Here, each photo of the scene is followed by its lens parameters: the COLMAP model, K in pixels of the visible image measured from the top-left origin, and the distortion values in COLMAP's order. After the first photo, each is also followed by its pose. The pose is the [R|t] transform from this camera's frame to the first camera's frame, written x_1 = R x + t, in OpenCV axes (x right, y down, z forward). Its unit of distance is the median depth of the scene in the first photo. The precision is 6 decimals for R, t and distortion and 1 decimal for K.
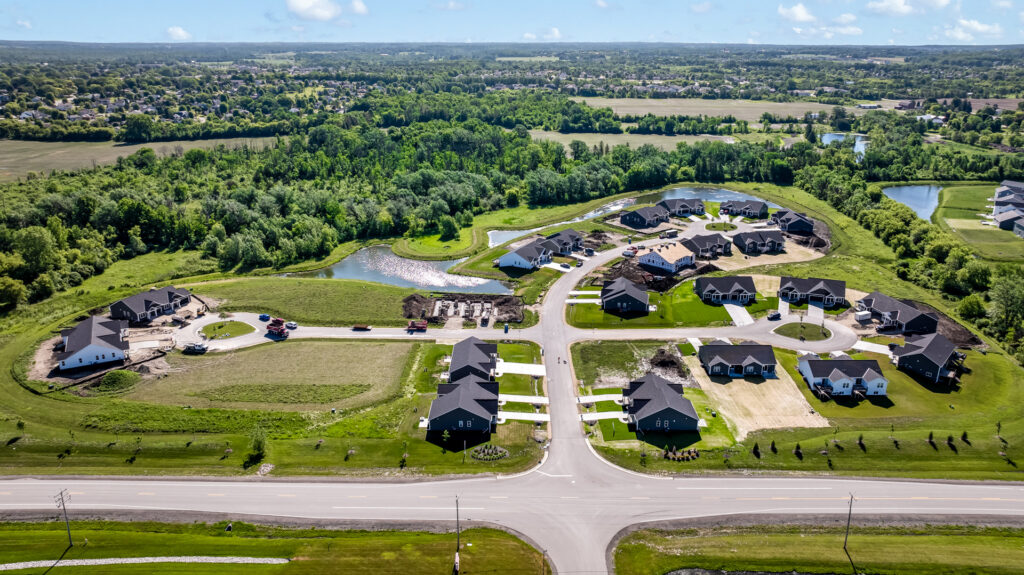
lens RADIAL K [[725.3, 0, 516.6], [0, 725.3, 268.3], [0, 0, 1]] dist [-0.024073, 0.008623]
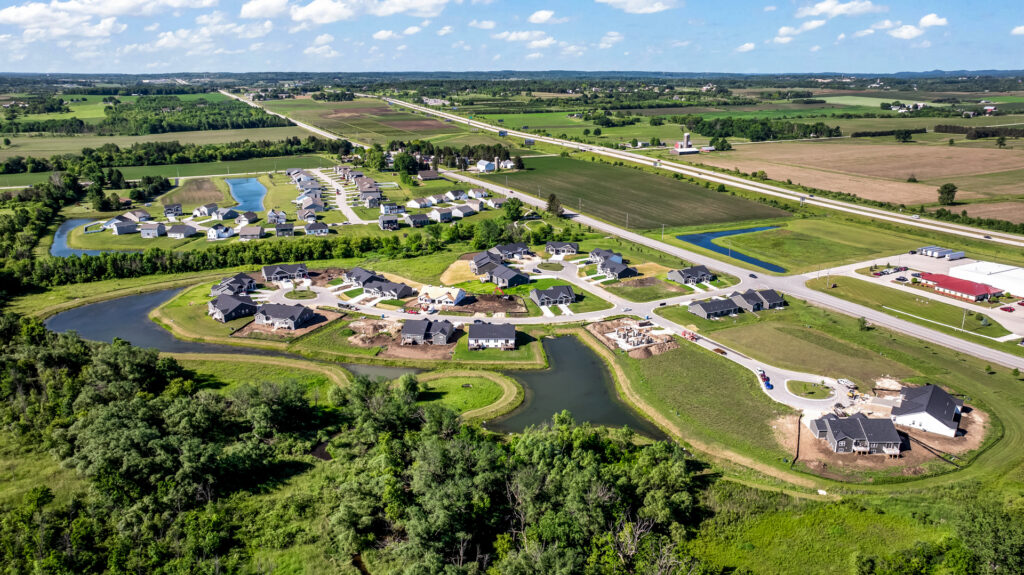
lens RADIAL K [[722.0, 0, 516.9], [0, 722.0, 273.2], [0, 0, 1]] dist [-0.019400, 0.000821]
pose [[-0.449767, -0.242747, 0.859525, -0.815365], [0.267443, 0.881596, 0.388926, -0.455806], [-0.852164, 0.404800, -0.331592, 1.241652]]
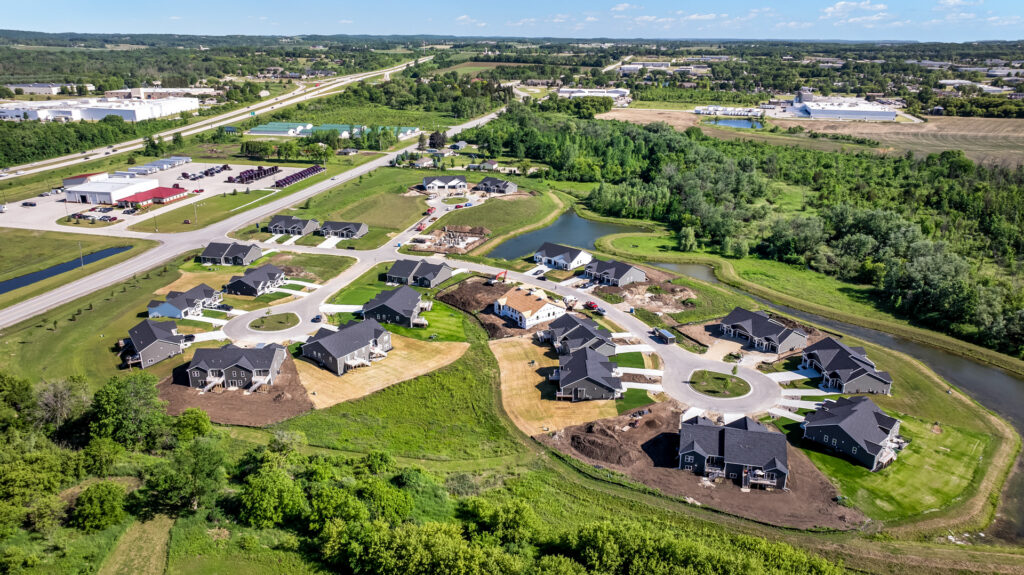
lens RADIAL K [[725.3, 0, 516.6], [0, 725.3, 268.3], [0, 0, 1]] dist [-0.024073, 0.008623]
pose [[-0.231704, 0.293568, -0.927433, 0.913581], [-0.296667, 0.886637, 0.354772, -0.322516], [0.926446, 0.357341, -0.118346, 1.044200]]
